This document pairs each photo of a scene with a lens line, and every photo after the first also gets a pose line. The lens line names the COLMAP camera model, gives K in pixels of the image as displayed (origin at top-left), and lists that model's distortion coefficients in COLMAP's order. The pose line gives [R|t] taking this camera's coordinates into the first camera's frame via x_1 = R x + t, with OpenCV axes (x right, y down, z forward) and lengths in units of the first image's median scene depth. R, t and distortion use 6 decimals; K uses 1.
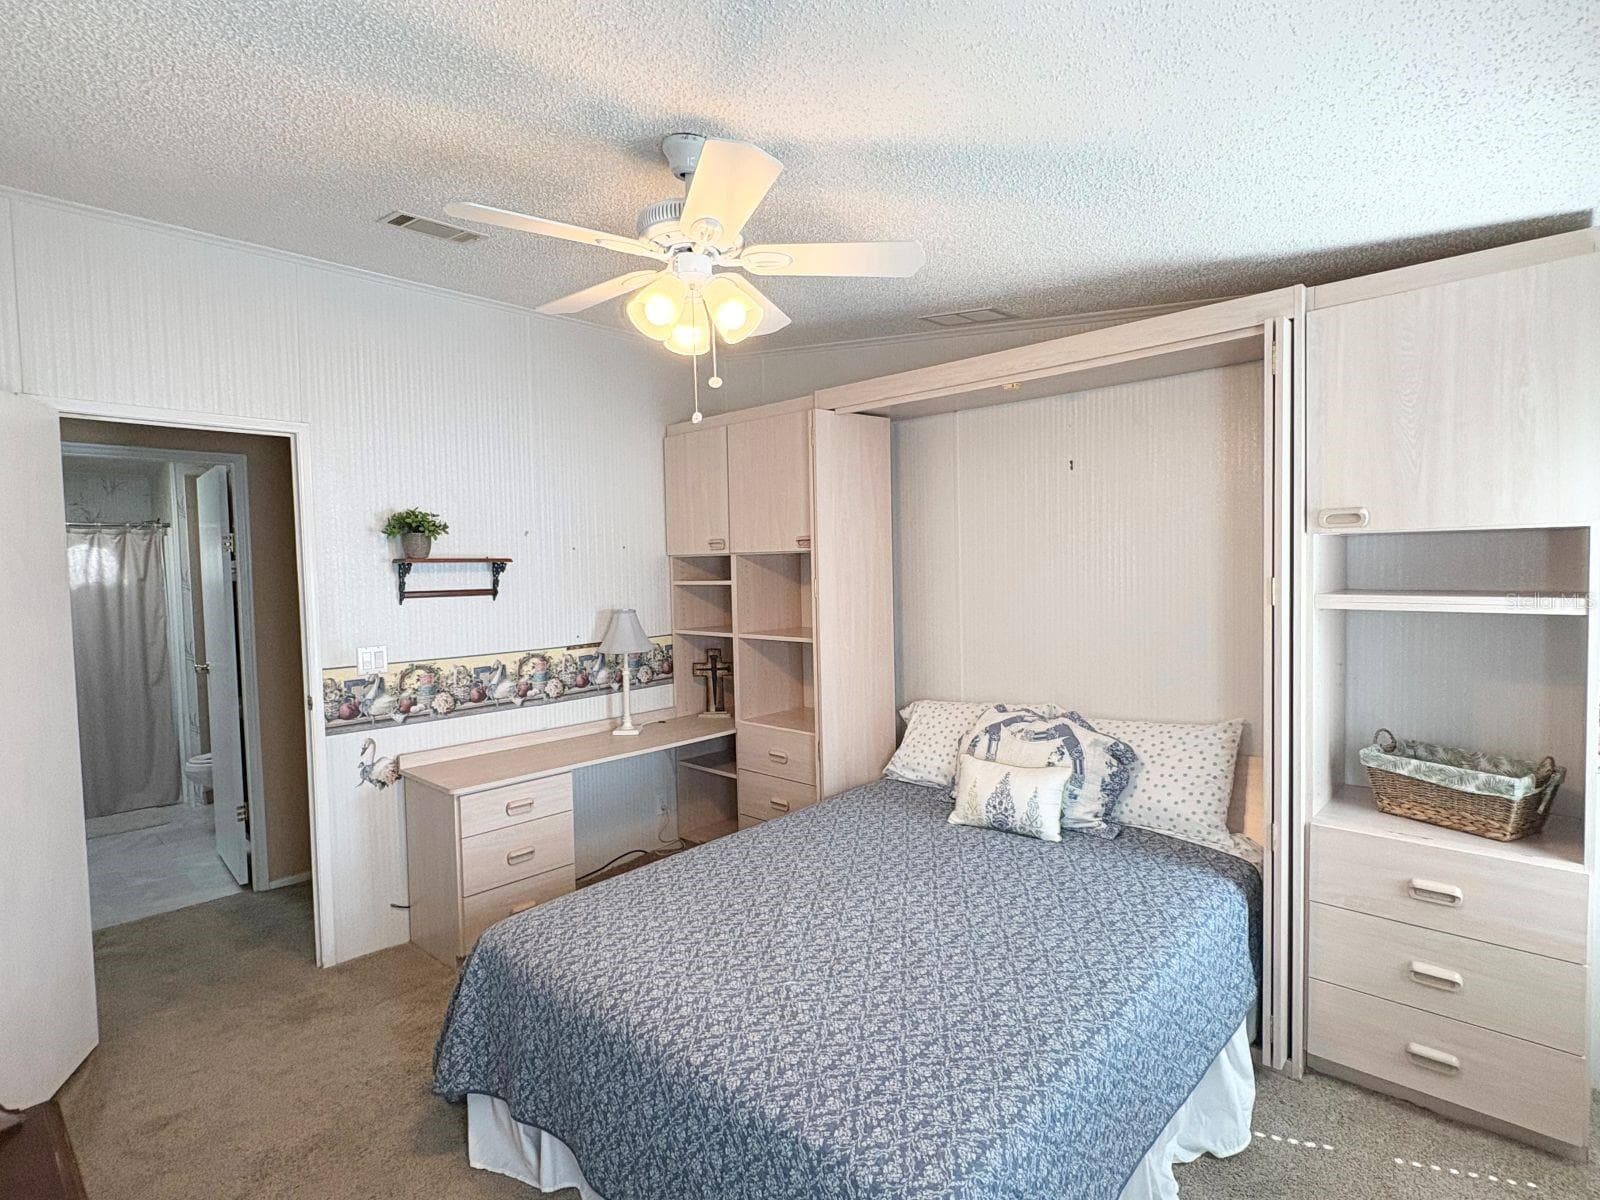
lens RADIAL K [[795.3, 0, 800.0], [0, 795.3, 600.0], [0, 0, 1]] dist [0.000707, 0.000237]
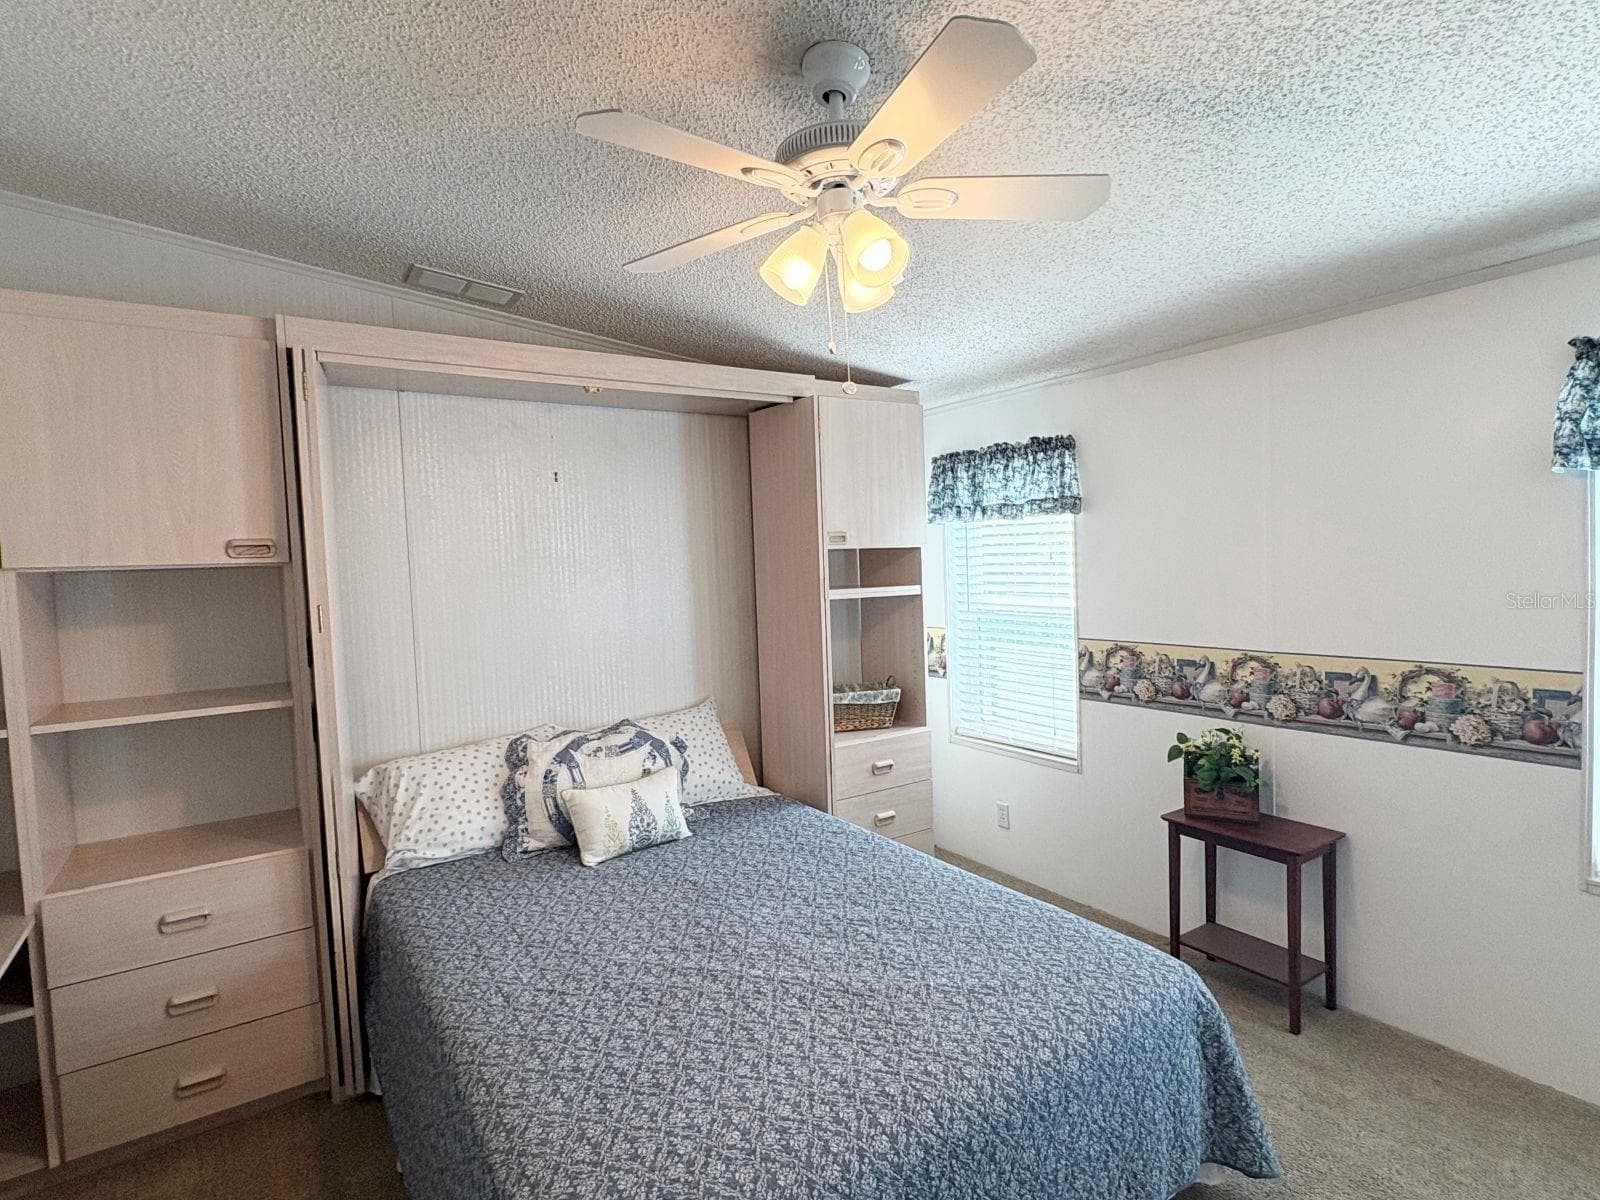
lens RADIAL K [[795.3, 0, 800.0], [0, 795.3, 600.0], [0, 0, 1]] dist [0.000707, 0.000237]
pose [[0.246688, -0.035473, 0.968446, -0.757923], [0.075000, 0.997031, 0.017415, -0.017688], [-0.966188, 0.068337, 0.248616, 0.669903]]
